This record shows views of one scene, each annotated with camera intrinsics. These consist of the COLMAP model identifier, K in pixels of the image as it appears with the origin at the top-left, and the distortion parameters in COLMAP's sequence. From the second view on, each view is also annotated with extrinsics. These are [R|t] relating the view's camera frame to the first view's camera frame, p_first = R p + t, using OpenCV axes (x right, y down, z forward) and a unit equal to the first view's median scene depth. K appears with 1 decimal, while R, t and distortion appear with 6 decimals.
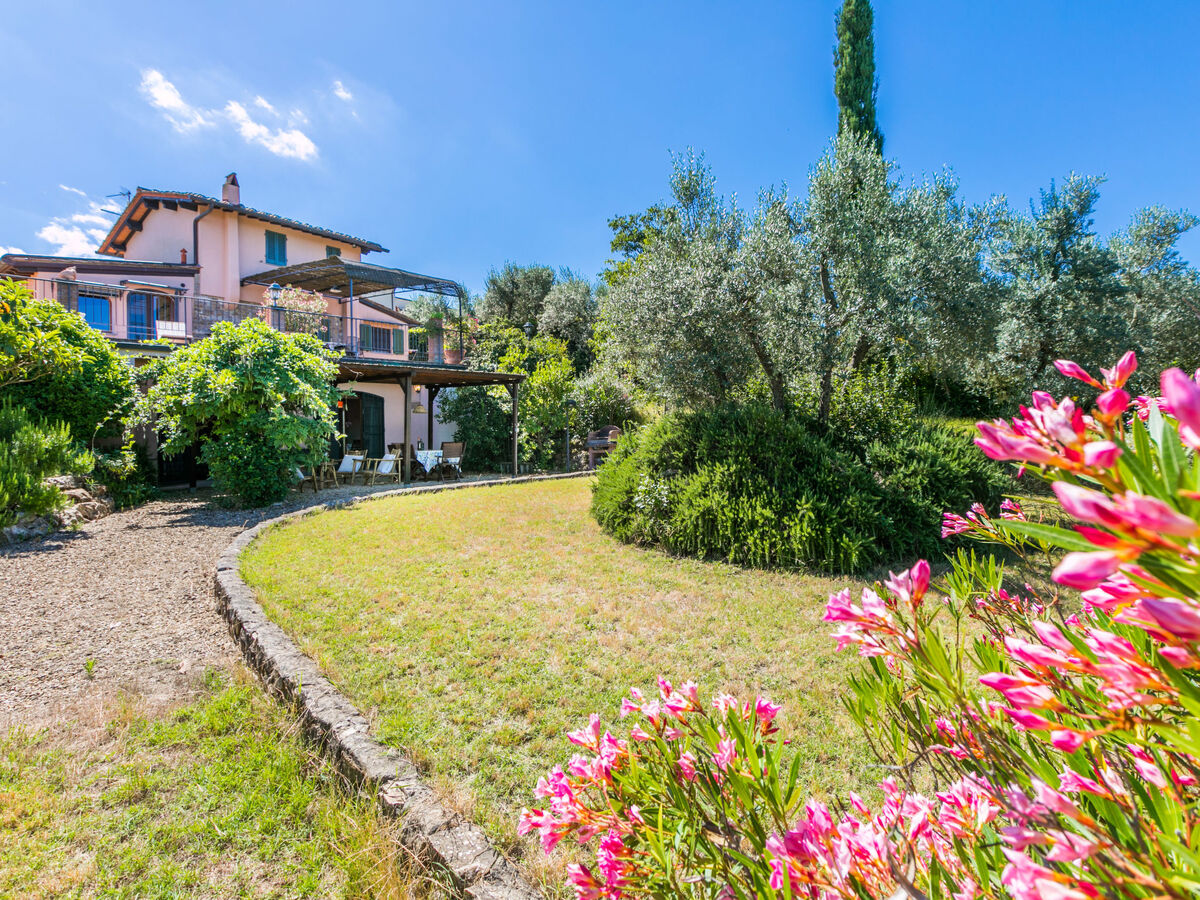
lens RADIAL K [[621.9, 0, 602.5], [0, 621.9, 419.3], [0, 0, 1]] dist [0.001714, 0.000448]
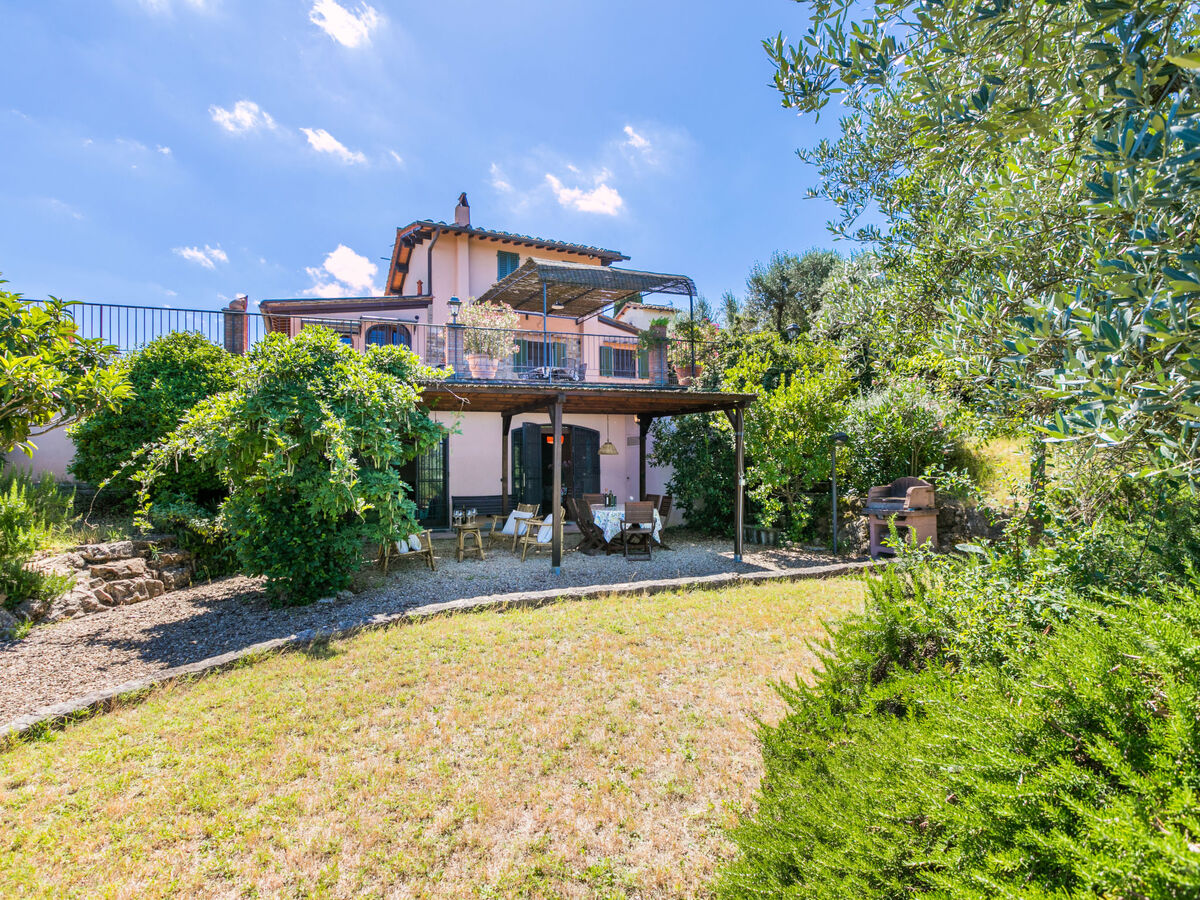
lens RADIAL K [[602.6, 0, 600.0], [0, 602.6, 450.0], [0, 0, 1]] dist [0.000952, 0.000221]
pose [[0.876456, 0.001308, -0.481481, 0.027929], [0.001684, 0.999982, 0.005782, -0.017960], [0.481480, -0.005878, 0.876438, 0.373792]]
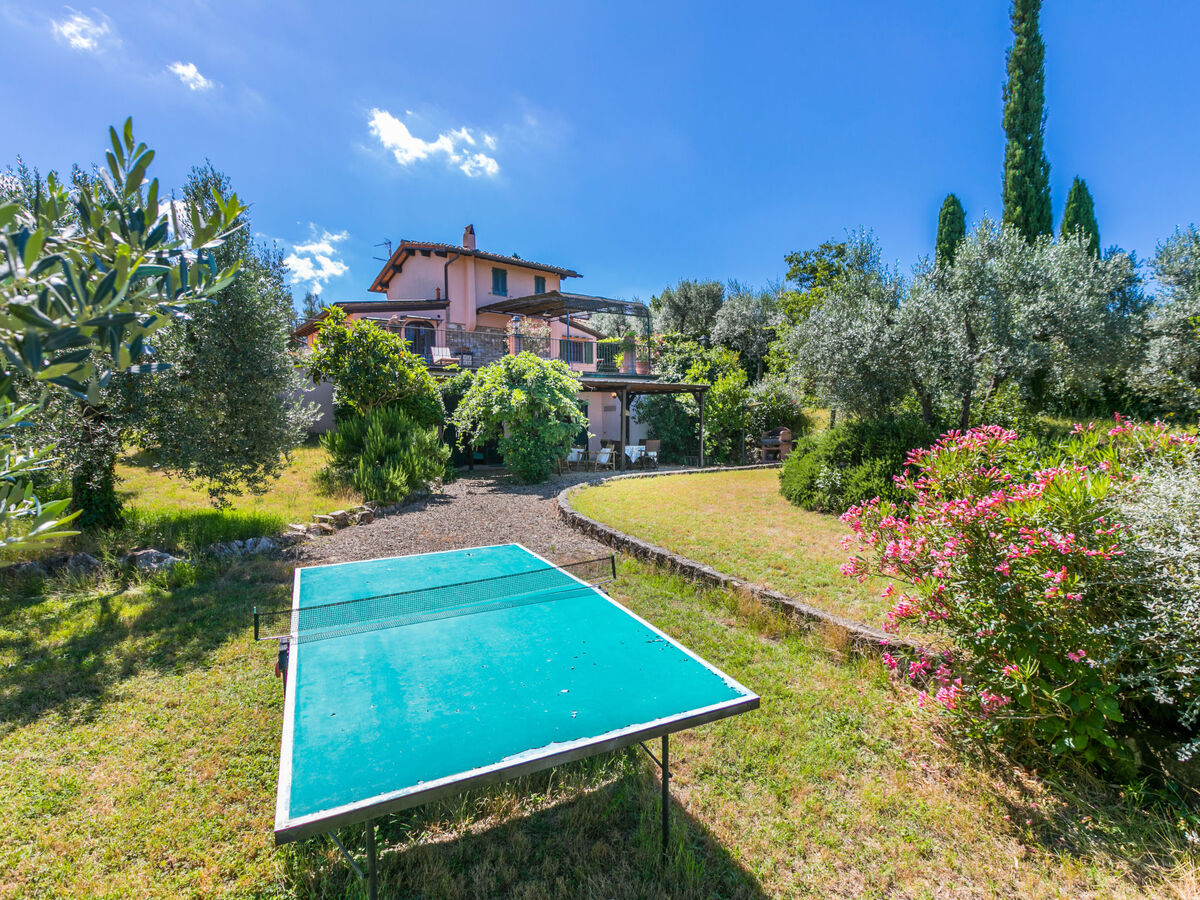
lens RADIAL K [[620.5, 0, 595.3], [0, 620.5, 451.4], [0, 0, 1]] dist [0.000299, 0.000644]
pose [[0.970155, 0.015992, -0.241958, -0.042953], [-0.001460, 0.998190, 0.060121, -0.013446], [0.242481, -0.057973, 0.968422, -0.231565]]
